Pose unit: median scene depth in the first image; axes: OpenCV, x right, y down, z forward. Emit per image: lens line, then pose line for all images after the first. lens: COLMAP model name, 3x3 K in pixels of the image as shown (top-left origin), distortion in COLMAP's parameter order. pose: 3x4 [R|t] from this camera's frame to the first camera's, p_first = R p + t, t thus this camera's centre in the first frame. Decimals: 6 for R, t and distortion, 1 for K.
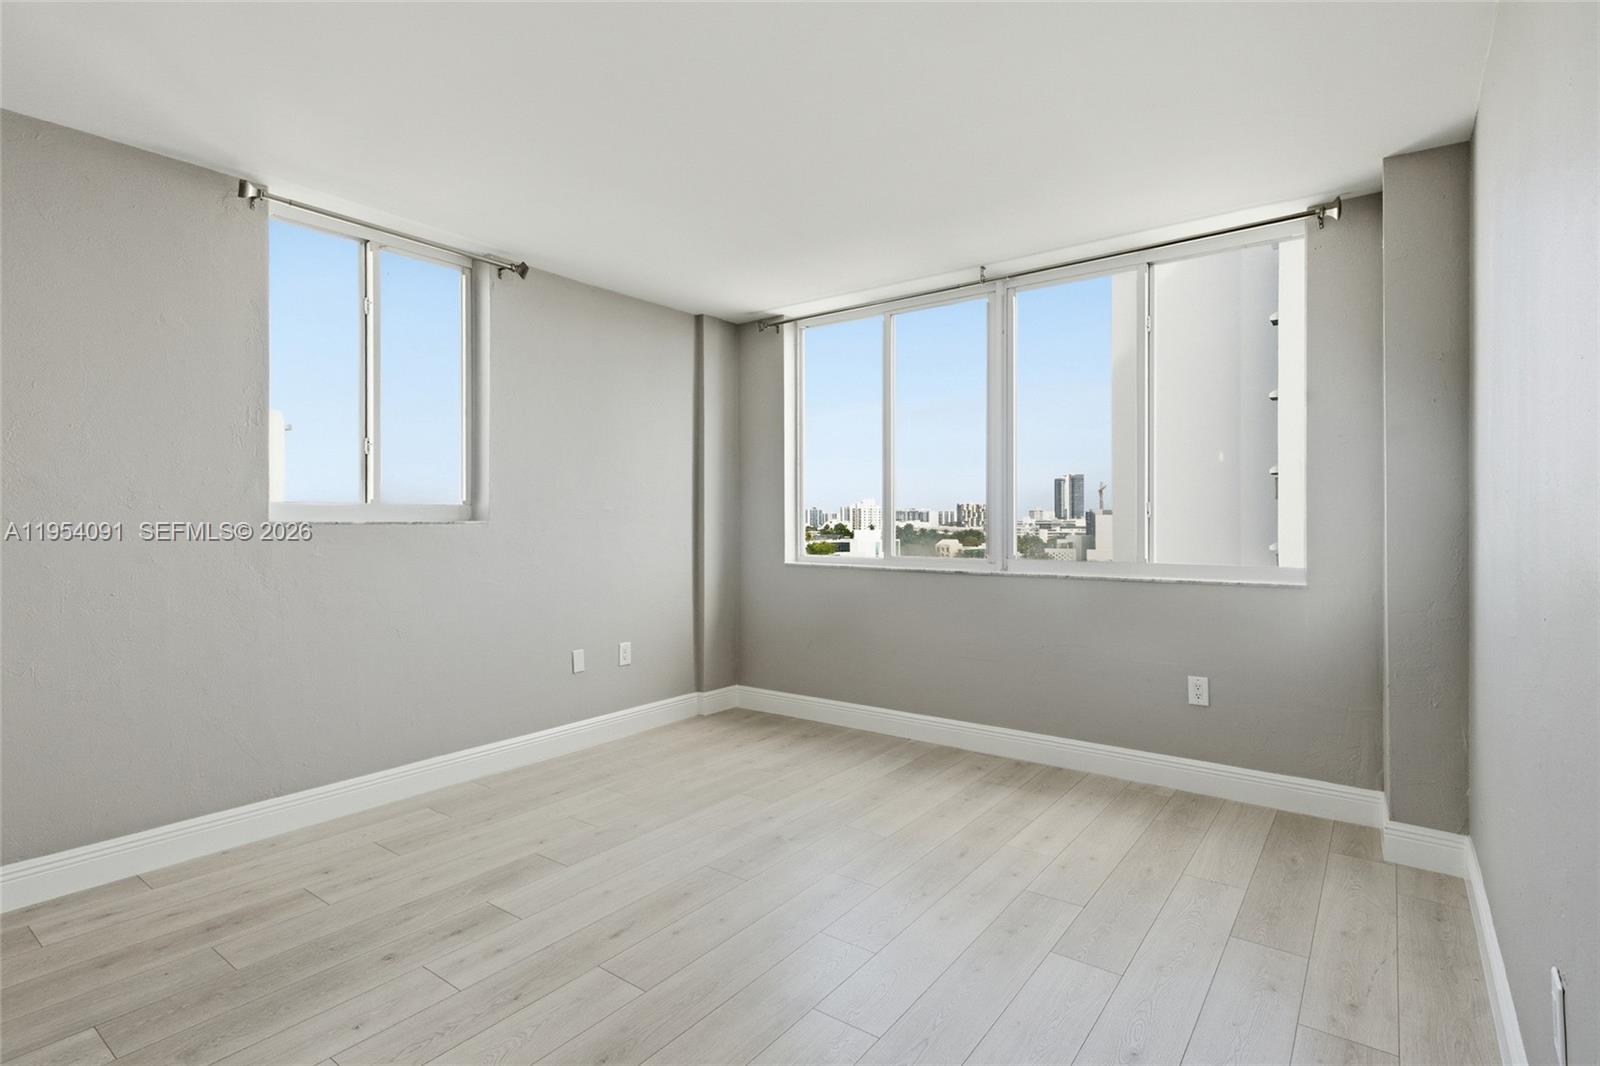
lens RADIAL K [[780.0, 0, 800.6], [0, 780.0, 521.4], [0, 0, 1]] dist [0.003582, 0.000452]
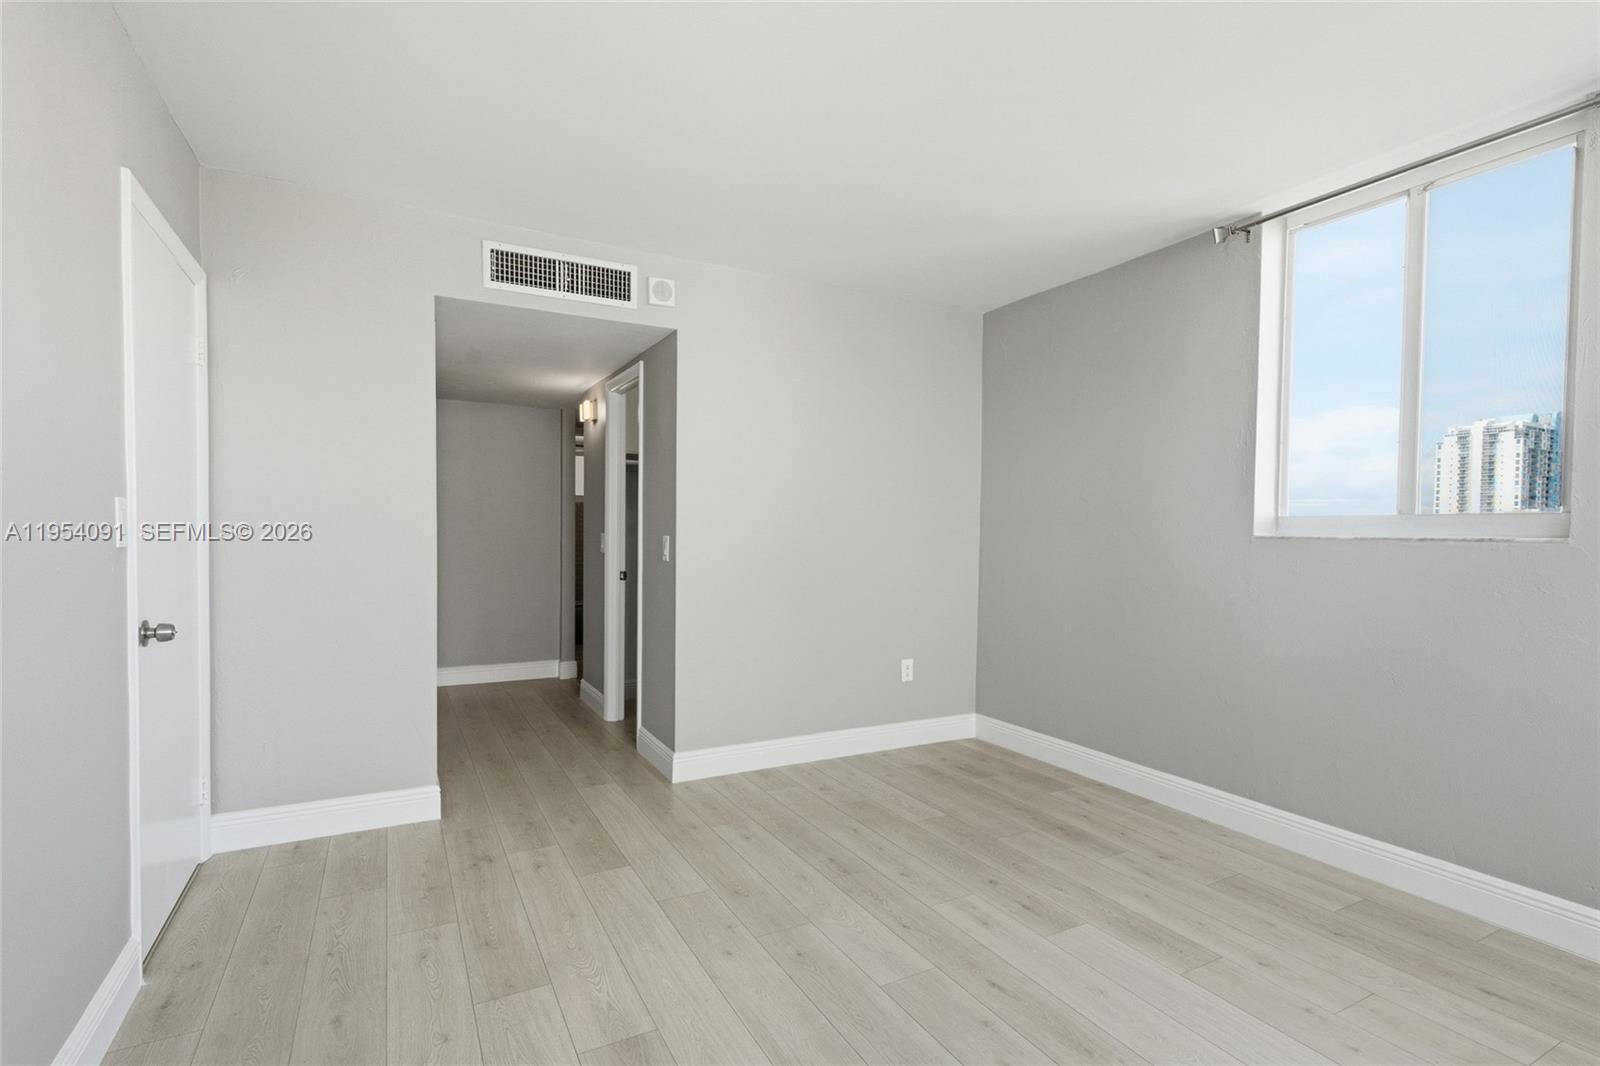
lens RADIAL K [[757.2, 0, 796.3], [0, 757.2, 550.0], [0, 0, 1]] dist [0.000348, 0.000203]
pose [[-0.425605, 0.021605, -0.904651, 0.423357], [-0.008156, 0.999583, 0.027709, -0.003390], [0.904872, 0.019172, -0.425251, 0.744415]]
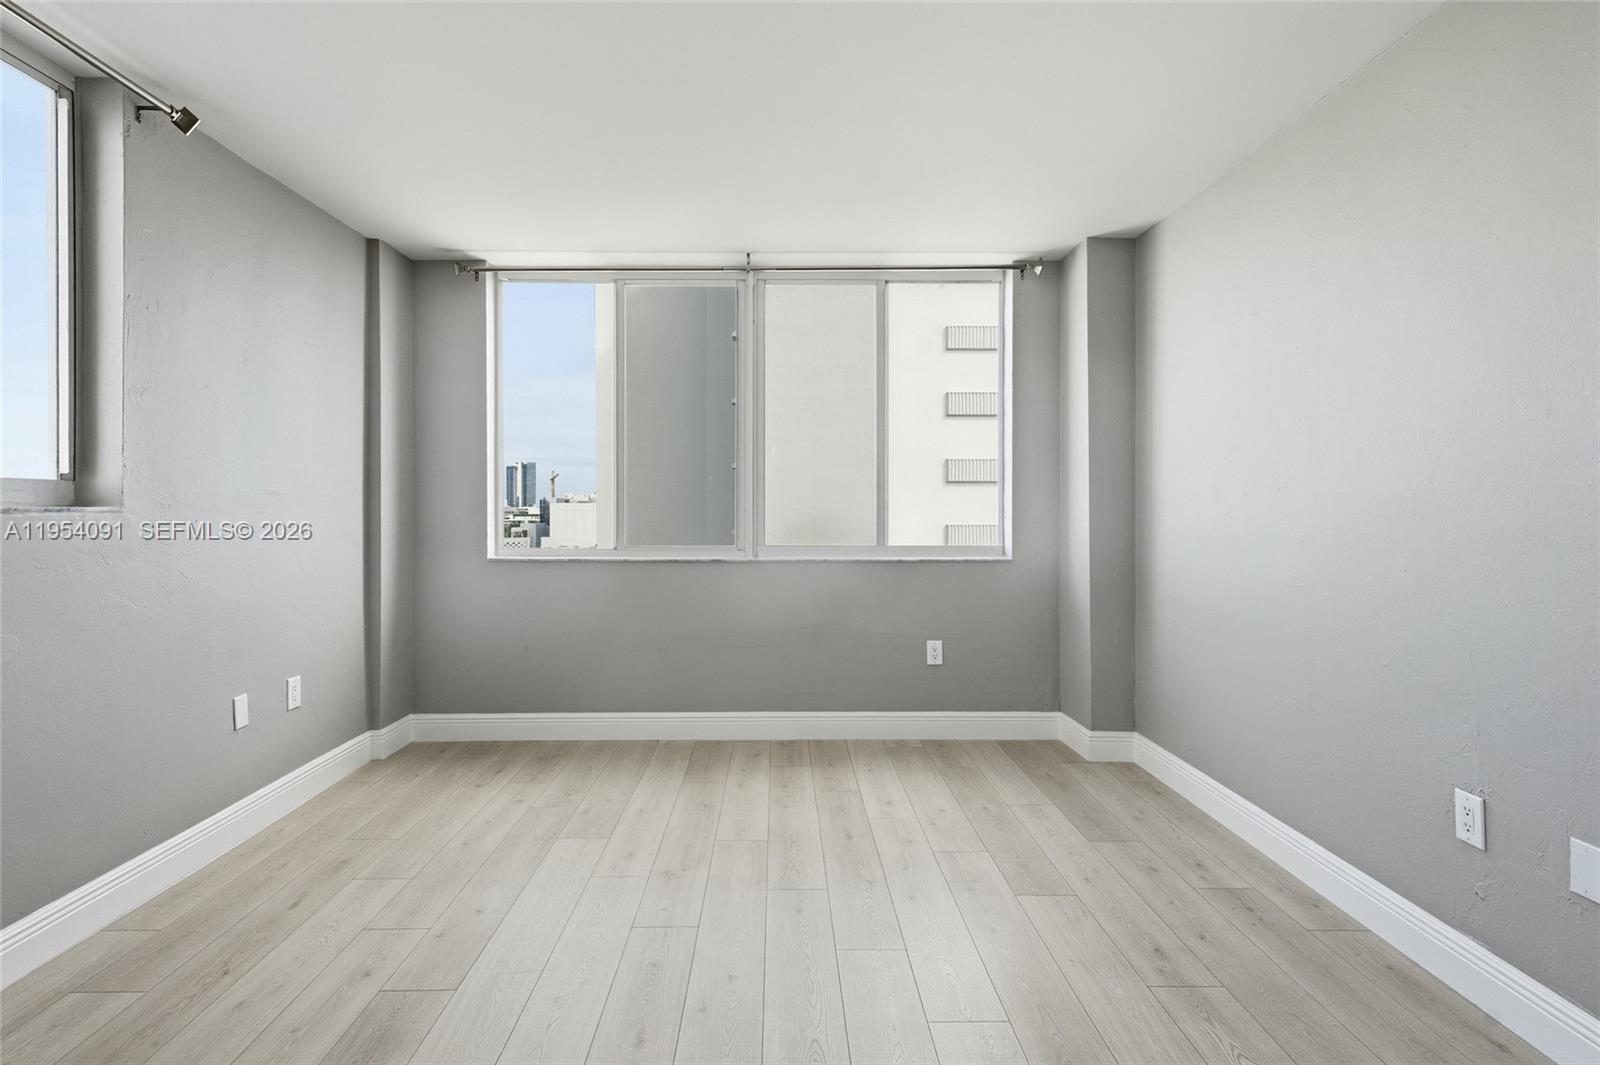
lens RADIAL K [[787.1, 0, 781.6], [0, 787.1, 512.3], [0, 0, 1]] dist [0.002109, -0.000374]
pose [[0.796890, -0.001492, 0.604123, -0.381603], [-0.000732, 0.999994, 0.003436, 0.001418], [-0.604124, -0.003181, 0.796884, 0.189816]]
